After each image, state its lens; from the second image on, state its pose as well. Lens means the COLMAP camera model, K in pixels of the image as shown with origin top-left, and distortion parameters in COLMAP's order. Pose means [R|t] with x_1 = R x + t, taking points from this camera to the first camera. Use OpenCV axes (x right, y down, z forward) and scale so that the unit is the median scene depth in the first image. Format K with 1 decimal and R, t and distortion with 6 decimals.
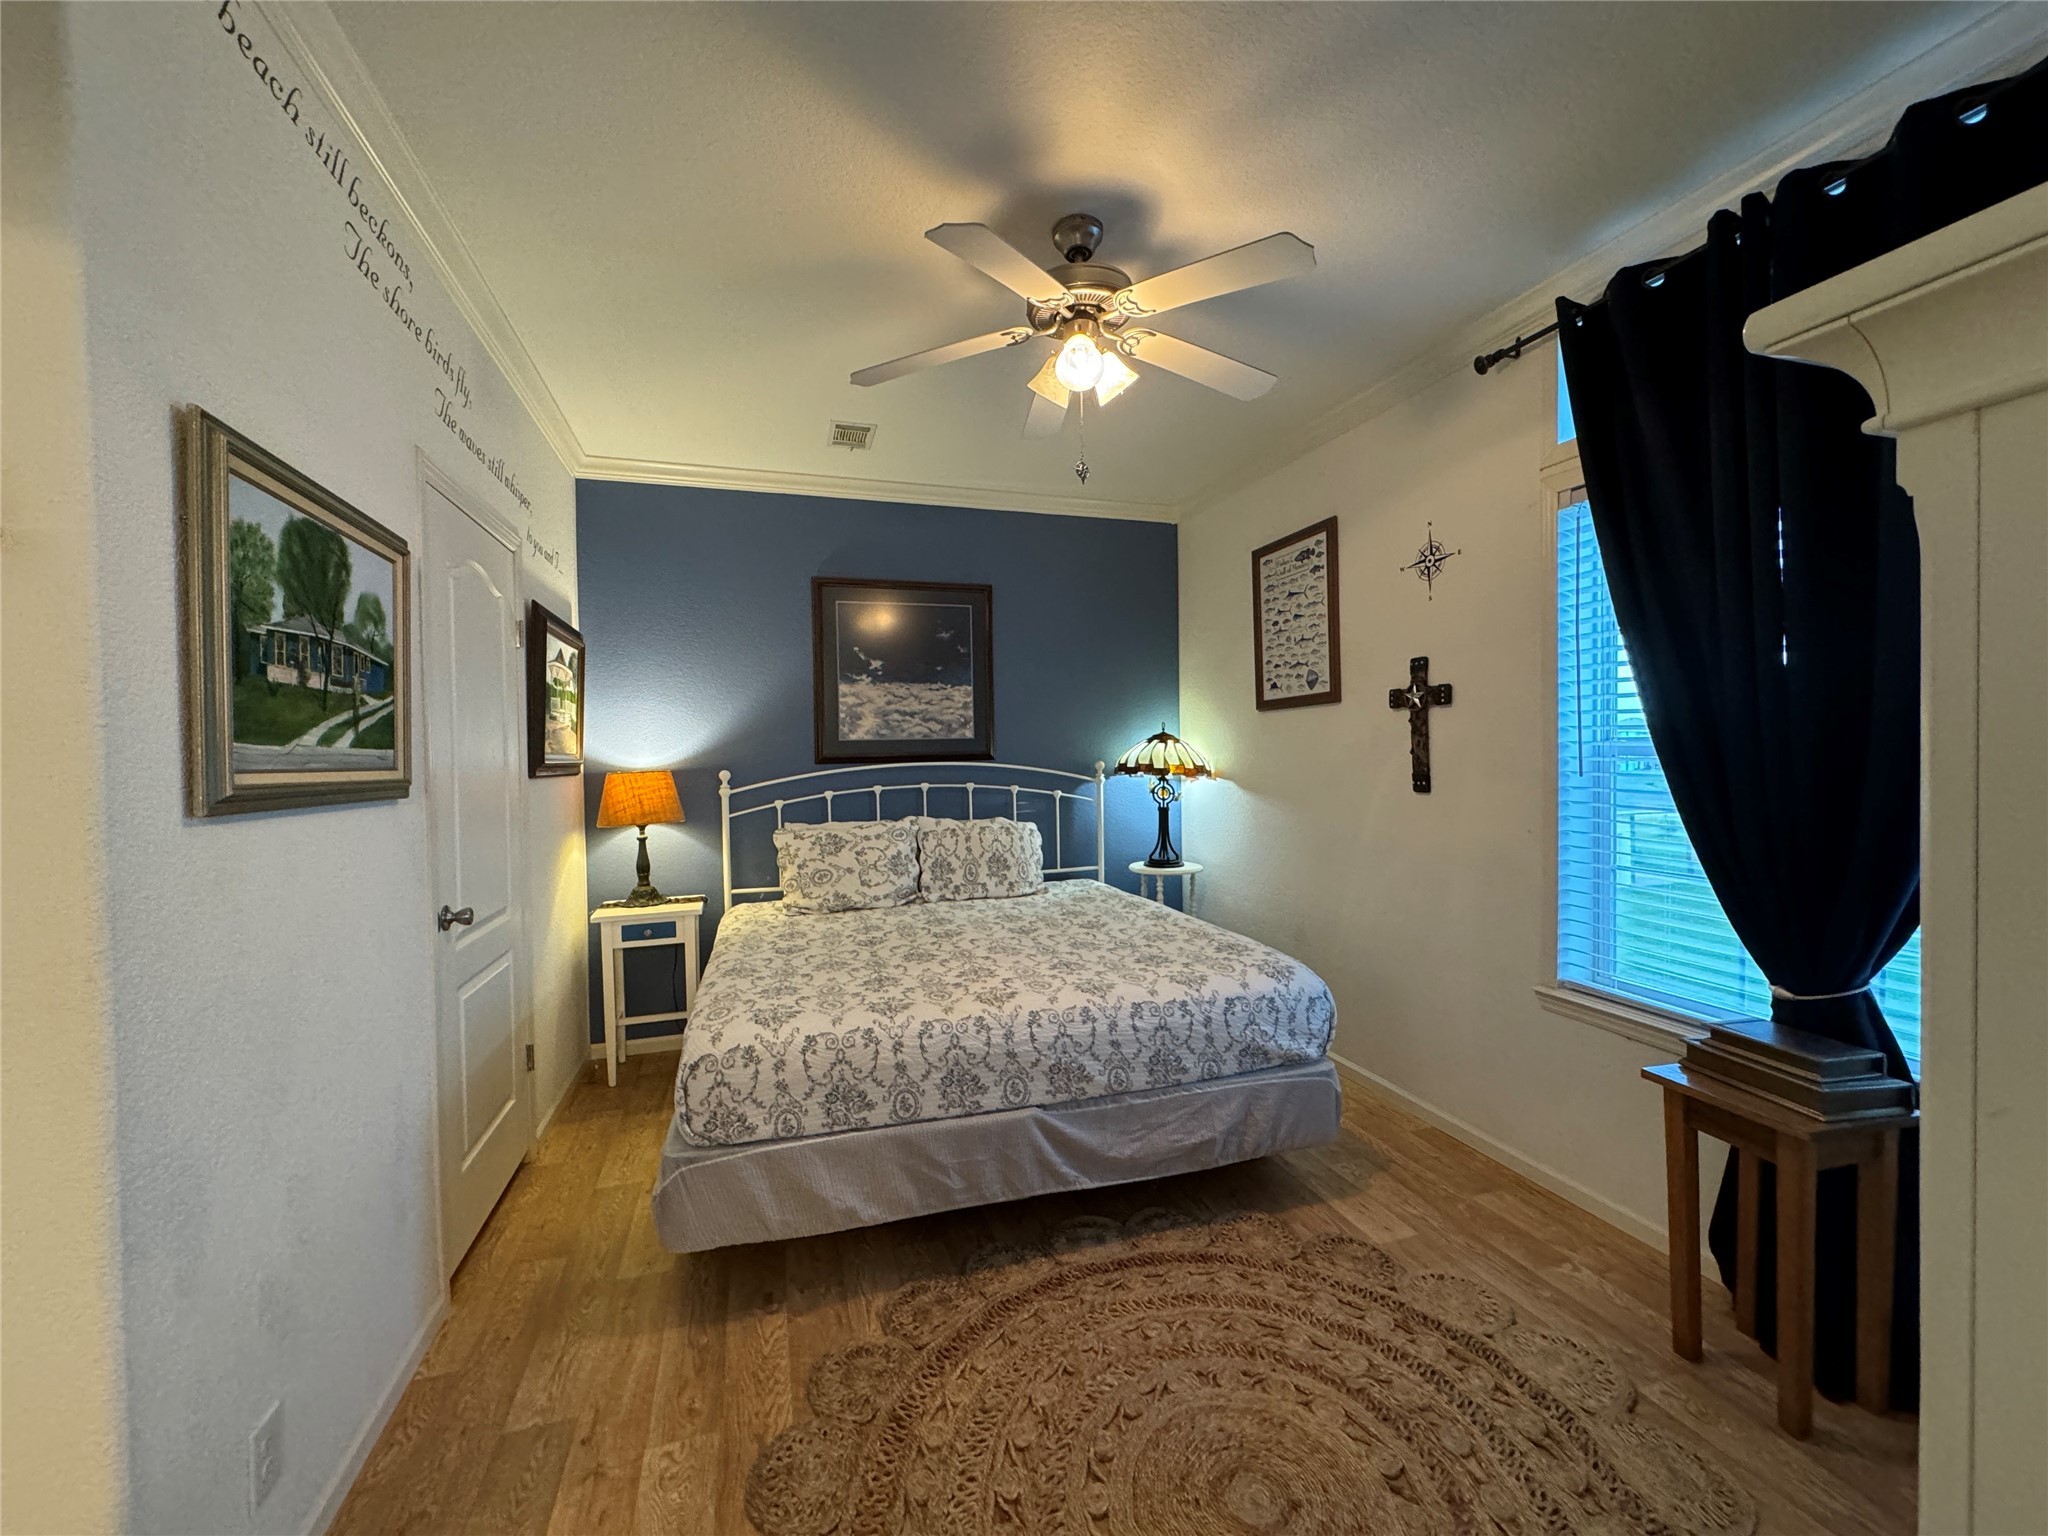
lens RADIAL K [[817.1, 0, 1024.0], [0, 817.1, 768.0], [0, 0, 1]] dist [-0.001607, -0.000129]
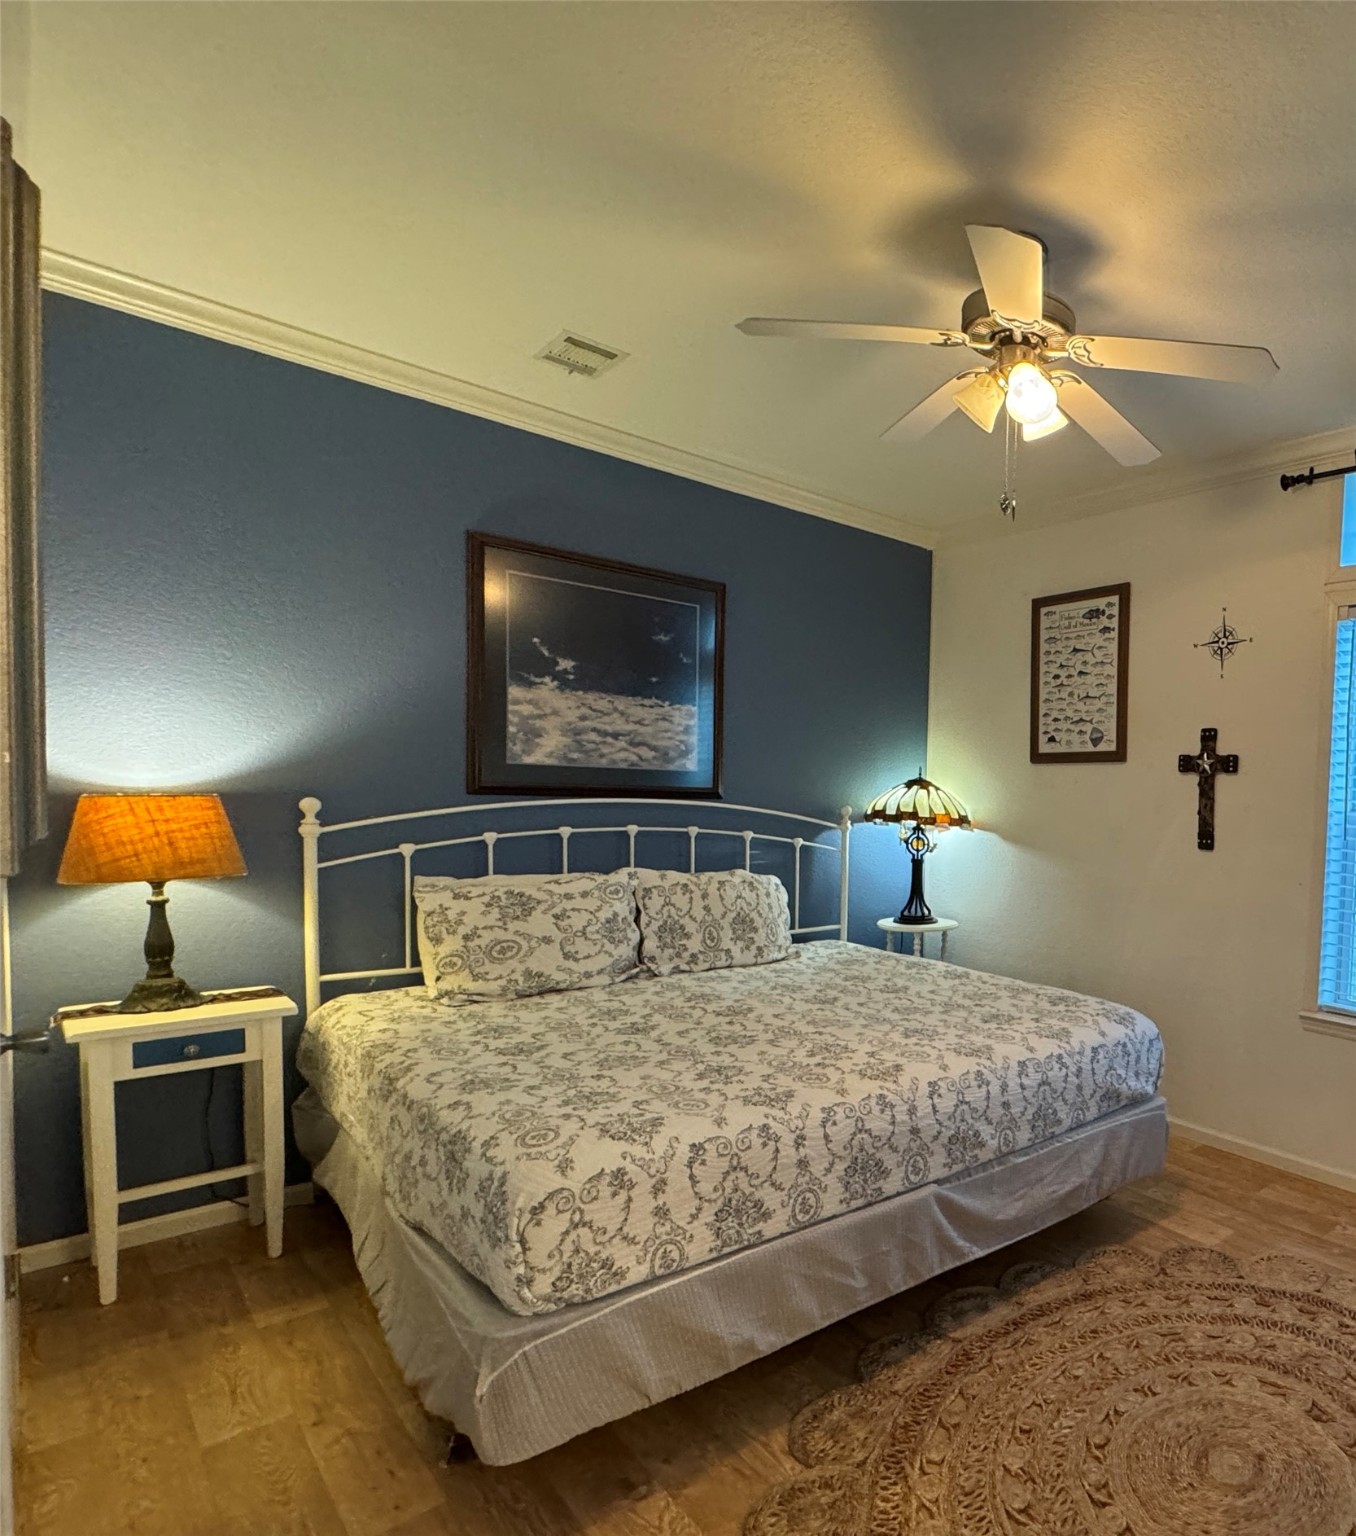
lens RADIAL K [[1142.4, 0, 677.8], [0, 1142.4, 831.0], [0, 0, 1]] dist [0.000171, -0.007960]
pose [[0.835924, 0.017992, 0.548551, -0.872447], [-0.038284, 0.998940, 0.025575, -0.006965], [-0.547509, -0.042379, 0.835726, 0.082147]]
